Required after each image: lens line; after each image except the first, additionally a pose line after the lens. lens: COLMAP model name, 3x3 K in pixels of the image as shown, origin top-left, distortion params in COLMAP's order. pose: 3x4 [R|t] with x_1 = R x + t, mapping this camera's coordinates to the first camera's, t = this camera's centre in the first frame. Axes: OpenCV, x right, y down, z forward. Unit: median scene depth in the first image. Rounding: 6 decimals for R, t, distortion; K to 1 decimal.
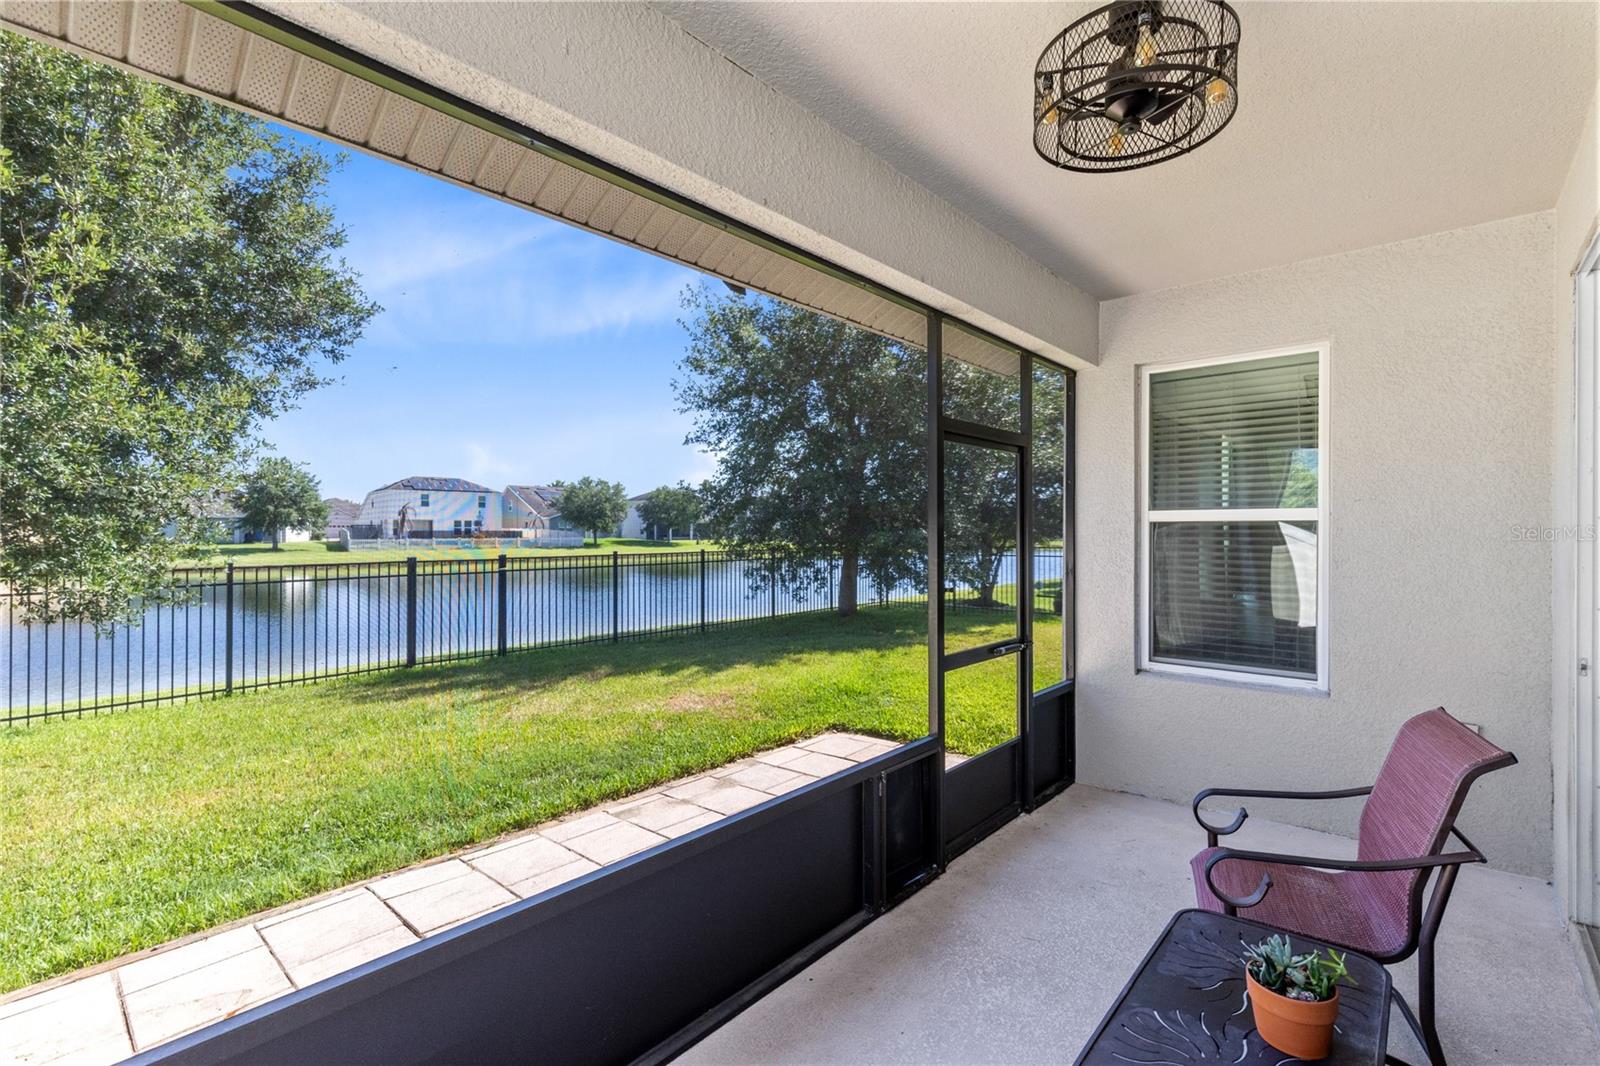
lens RADIAL K [[711.4, 0, 804.0], [0, 711.4, 534.5], [0, 0, 1]] dist [0.006093, -0.000331]
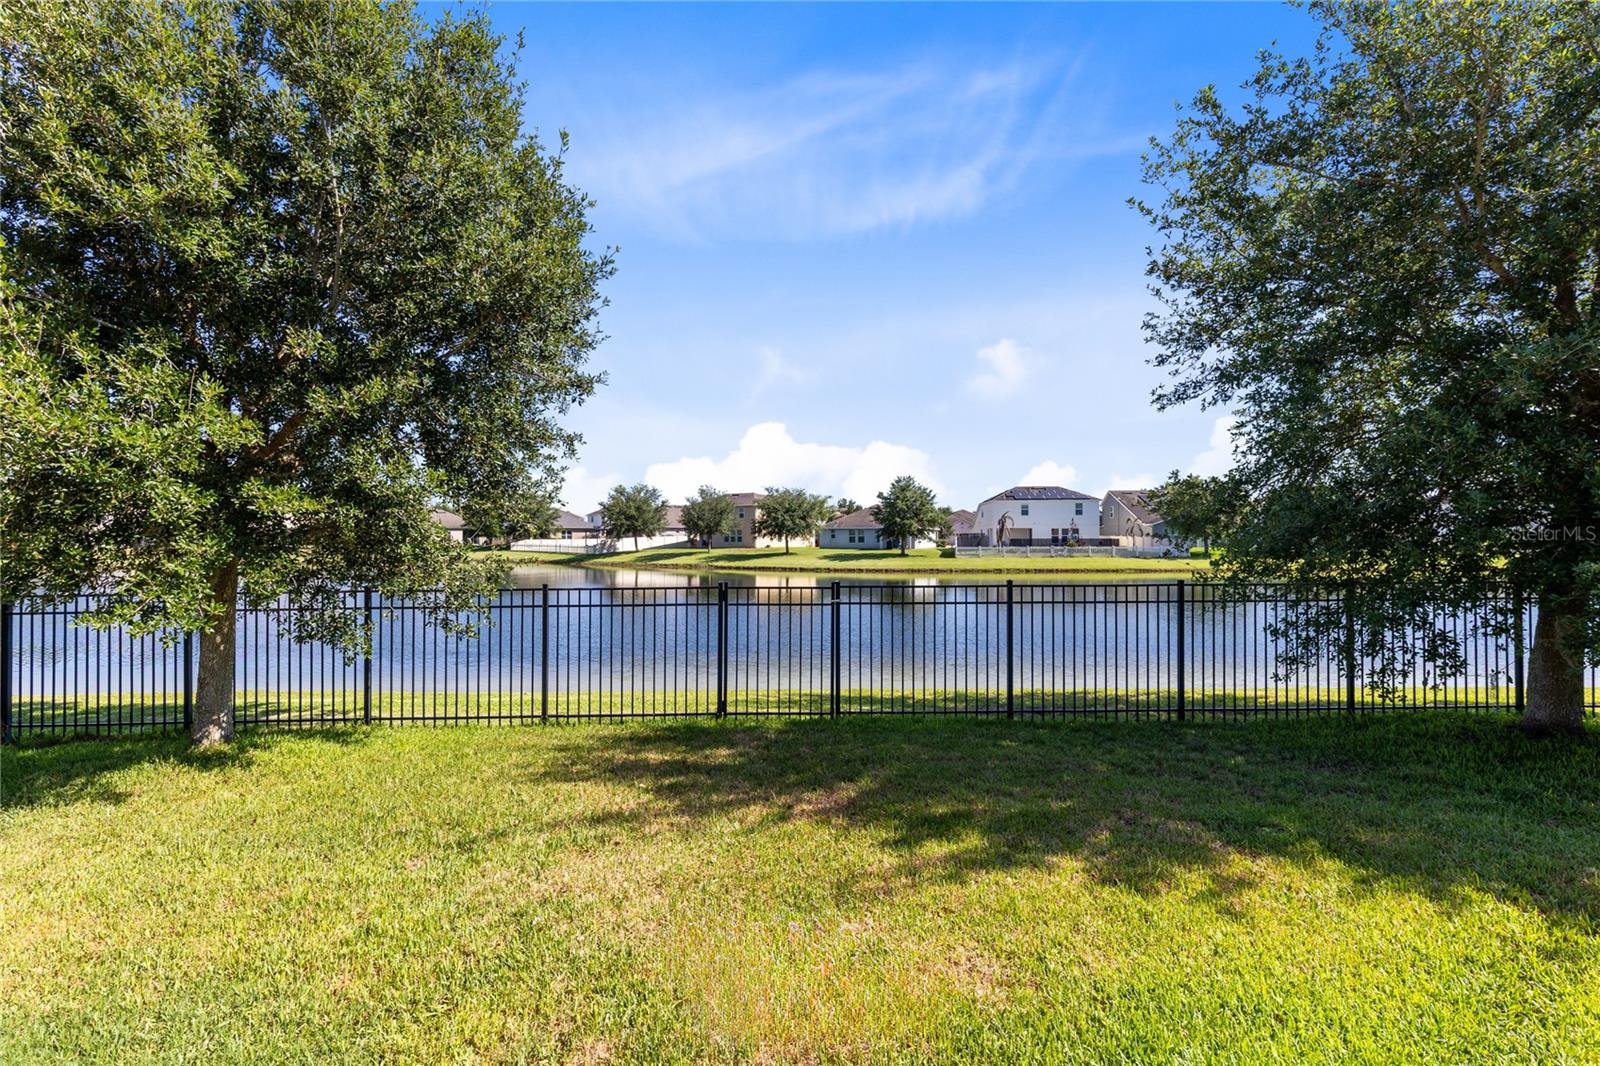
lens RADIAL K [[719.2, 0, 806.5], [0, 719.2, 535.3], [0, 0, 1]] dist [0.004585, -0.000082]
pose [[0.682807, -0.004589, -0.730585, 0.016541], [-0.001741, 0.999967, -0.007908, -0.001974], [0.730597, 0.006672, 0.682776, 0.078931]]
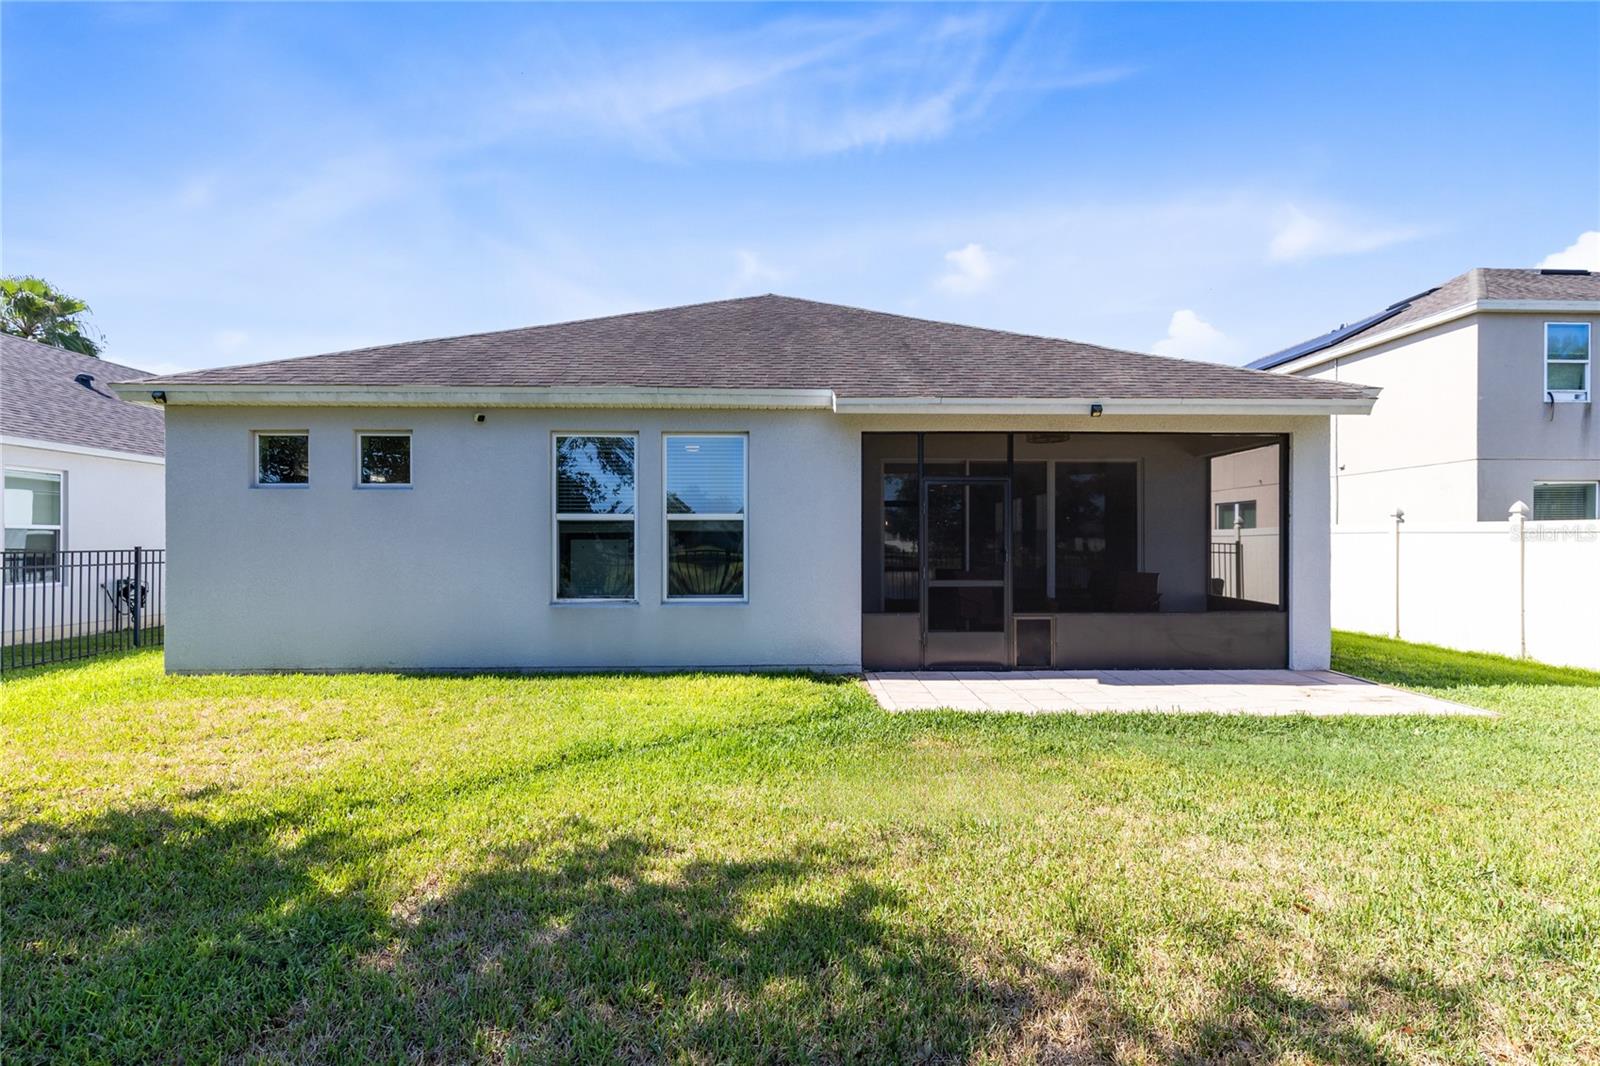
lens RADIAL K [[730.7, 0, 804.9], [0, 730.7, 536.3], [0, 0, 1]] dist [0.012045, -0.000049]
pose [[-0.694097, -0.000892, 0.719881, -0.060307], [0.007840, 0.999931, 0.008798, 0.001726], [-0.719839, 0.011751, -0.694042, 0.169624]]
